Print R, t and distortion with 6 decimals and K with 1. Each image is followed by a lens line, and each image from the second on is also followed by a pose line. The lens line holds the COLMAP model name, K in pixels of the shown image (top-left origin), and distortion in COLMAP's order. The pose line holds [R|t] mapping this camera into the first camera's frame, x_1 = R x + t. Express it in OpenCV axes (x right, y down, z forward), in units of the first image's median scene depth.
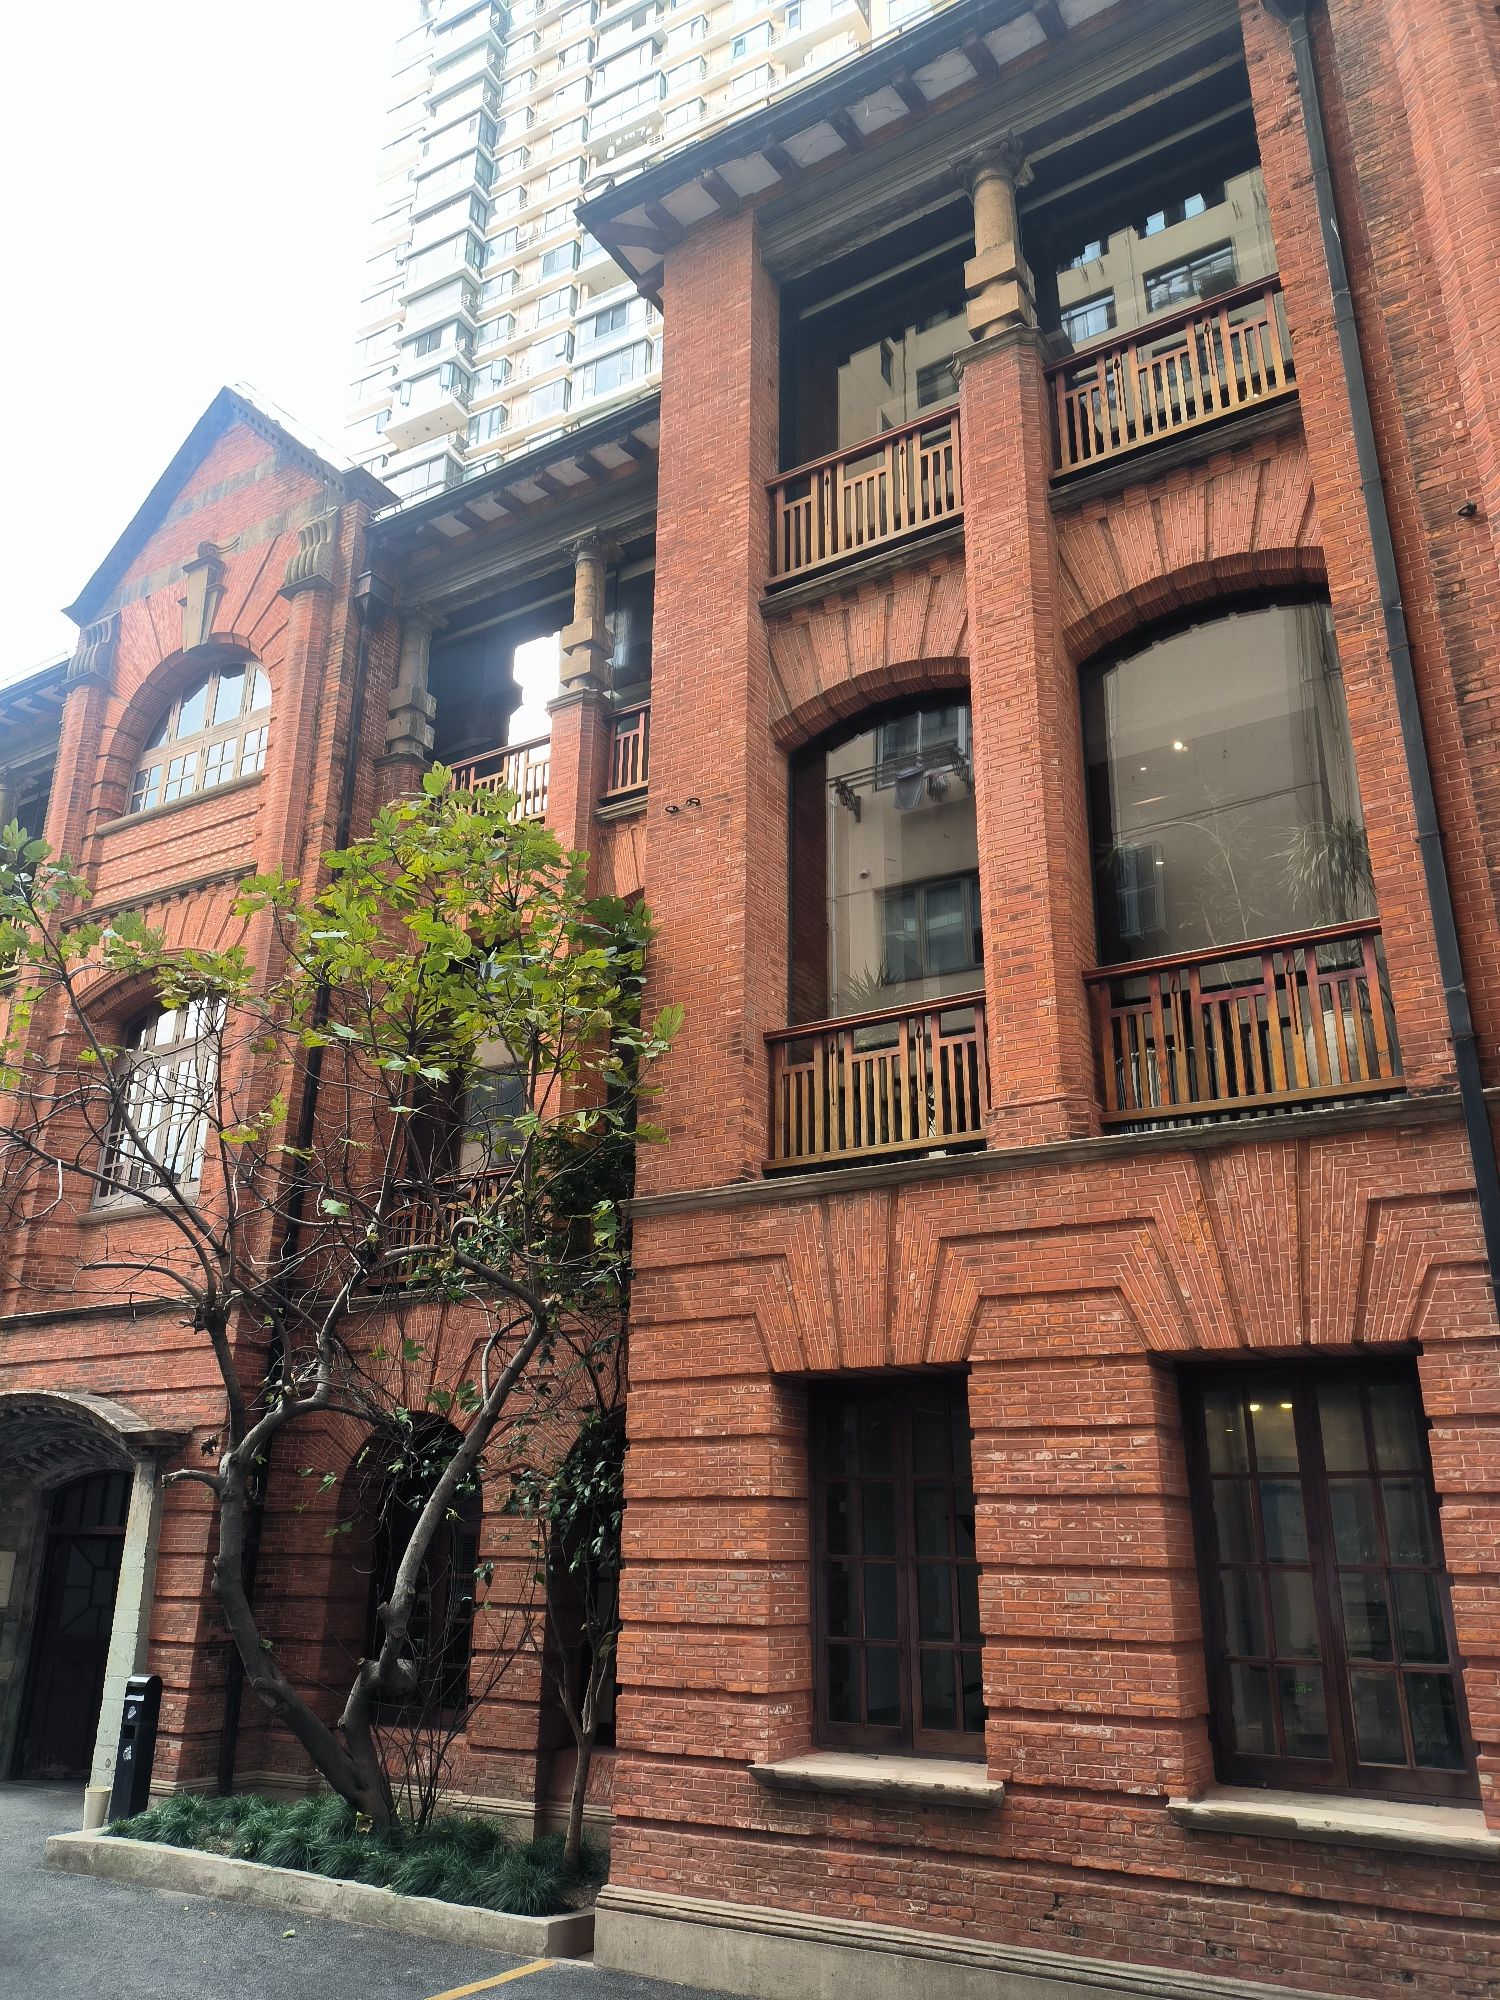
lens RADIAL K [[1444.1, 0, 762.4], [0, 1444.1, 1012.1], [0, 0, 1]] dist [-0.017706, -0.013374]
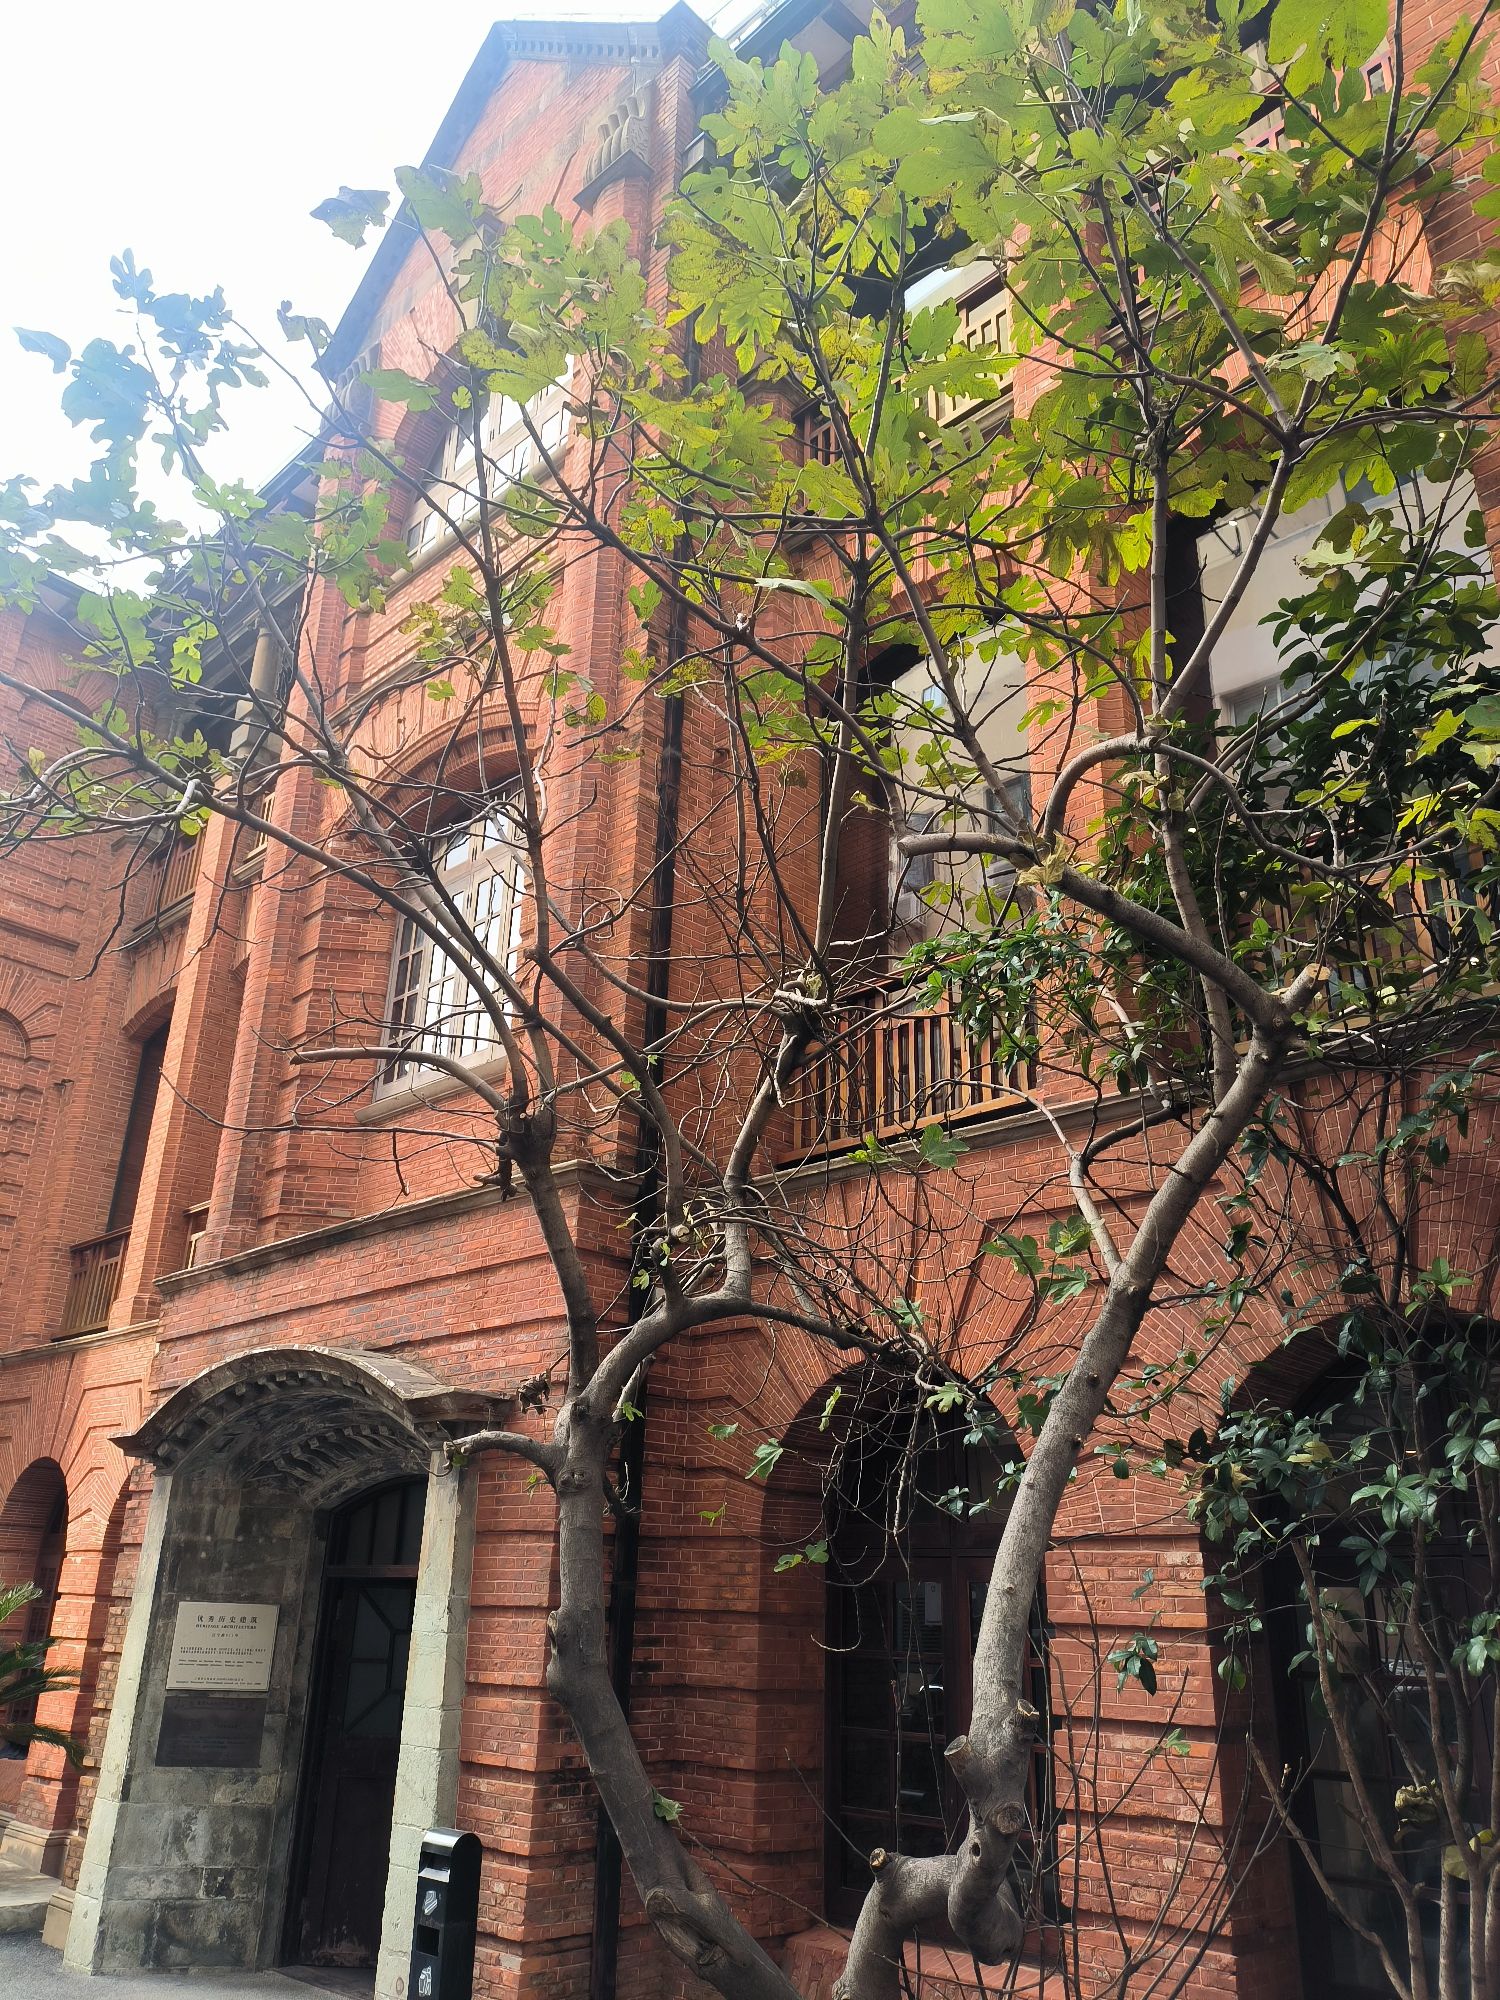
lens RADIAL K [[1444.1, 0, 747.1], [0, 1444.1, 992.6], [0, 0, 1]] dist [-0.017706, -0.013374]
pose [[0.970516, -0.080681, -0.227132, -0.157038], [0.067379, 0.995560, -0.065736, 0.172170], [0.231427, 0.048494, 0.971643, 0.439203]]
